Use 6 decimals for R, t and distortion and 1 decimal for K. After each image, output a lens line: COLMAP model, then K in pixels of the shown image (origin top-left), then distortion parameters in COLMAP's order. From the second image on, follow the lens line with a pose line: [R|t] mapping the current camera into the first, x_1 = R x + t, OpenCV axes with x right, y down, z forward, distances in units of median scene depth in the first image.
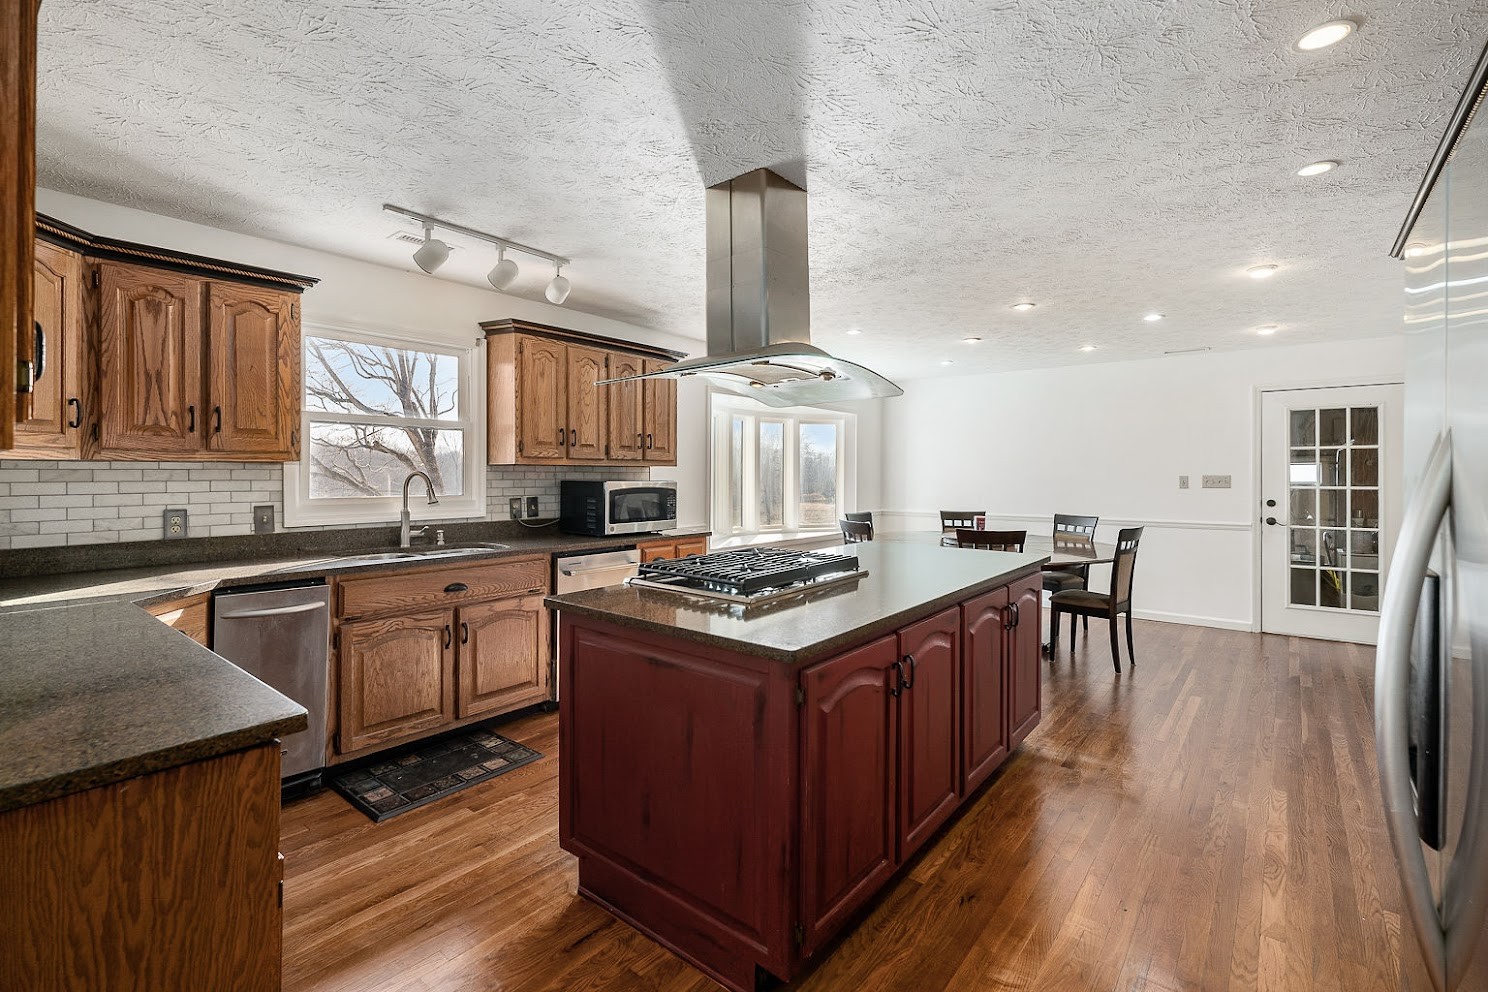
lens RADIAL K [[652.1, 0, 743.5], [0, 652.1, 475.5], [0, 0, 1]] dist [0.001577, -0.000004]
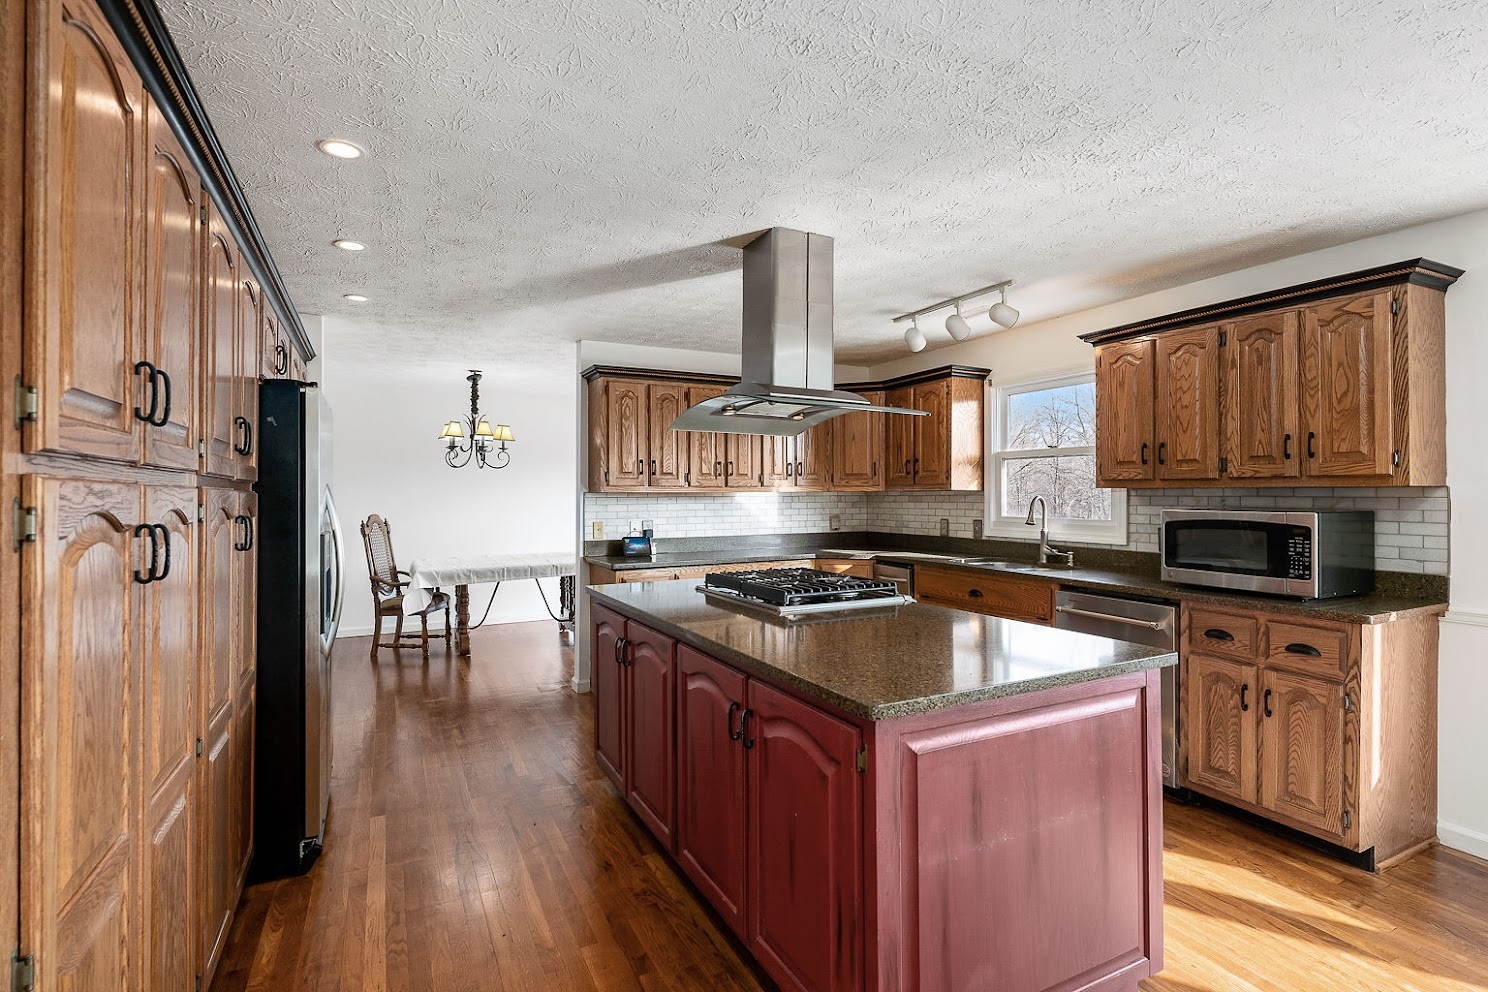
lens RADIAL K [[682.7, 0, 740.6], [0, 682.7, 493.6], [0, 0, 1]] dist [-0.002598, -0.000148]
pose [[-0.382693, -0.006579, -0.923852, 0.707686], [-0.005571, 0.999973, -0.004813, -0.002402], [0.923859, 0.003305, -0.382719, 0.866730]]
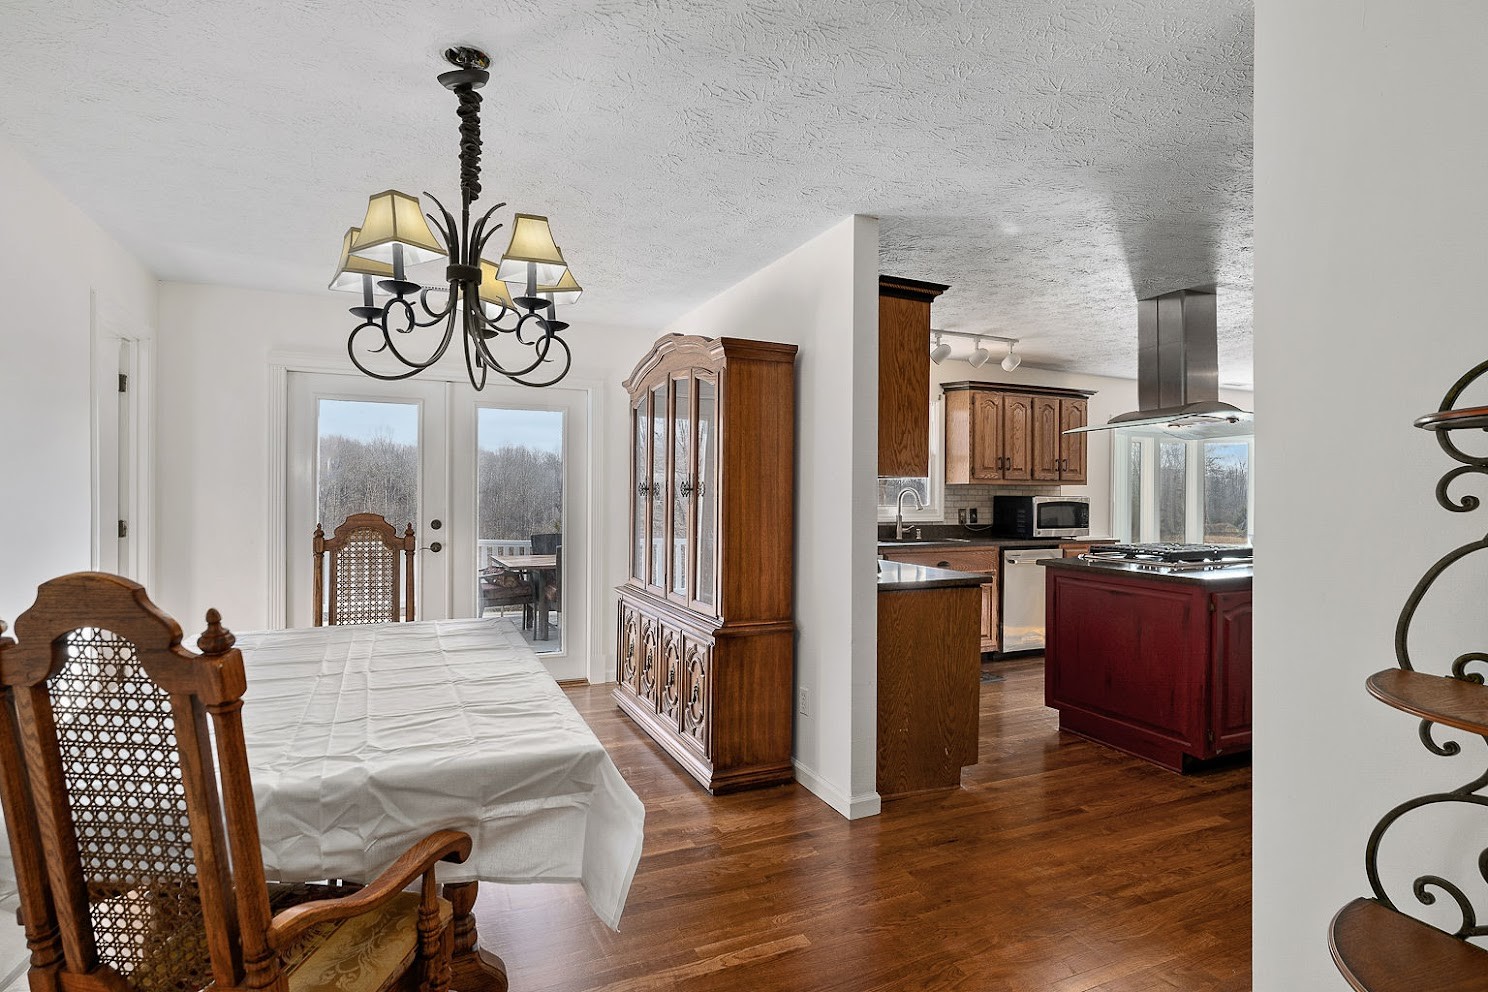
lens RADIAL K [[762.3, 0, 738.7], [0, 762.3, 499.9], [0, 0, 1]] dist [0.011947, -0.000234]
pose [[0.898082, 0.003310, -0.439816, -0.070331], [-0.003284, 0.999994, 0.000821, 0.017083], [0.439816, 0.000707, 0.898087, -0.661893]]
